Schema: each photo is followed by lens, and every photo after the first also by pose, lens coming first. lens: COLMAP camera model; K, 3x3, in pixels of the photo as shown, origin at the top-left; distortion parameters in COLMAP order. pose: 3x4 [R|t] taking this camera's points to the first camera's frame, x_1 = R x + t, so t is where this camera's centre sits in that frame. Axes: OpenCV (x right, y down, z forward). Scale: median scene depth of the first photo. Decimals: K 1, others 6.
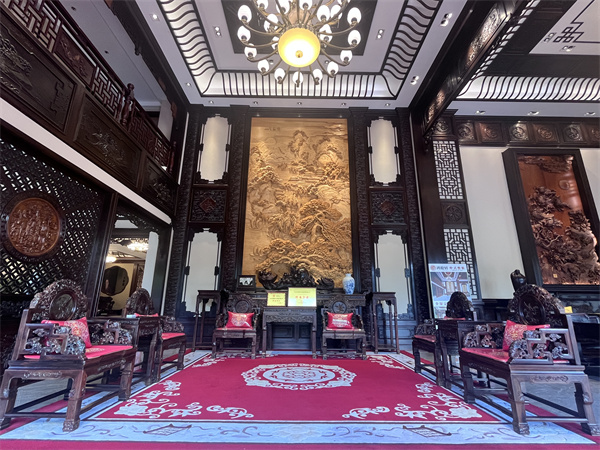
lens RADIAL K [[301.8, 0, 299.9], [0, 301.8, 221.1], [0, 0, 1]] dist [-0.000919, 0.000293]
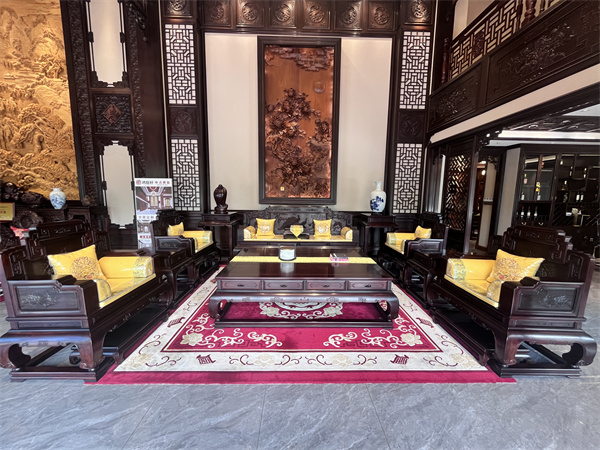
lens RADIAL K [[236.7, 0, 299.7], [0, 236.7, 227.0], [0, 0, 1]] dist [-0.002294, 0.000619]
pose [[0.999897, -0.000851, 0.014331, 0.851922], [-0.004950, 0.916596, 0.399783, -0.020491], [-0.013476, -0.399813, 0.916498, 0.200335]]
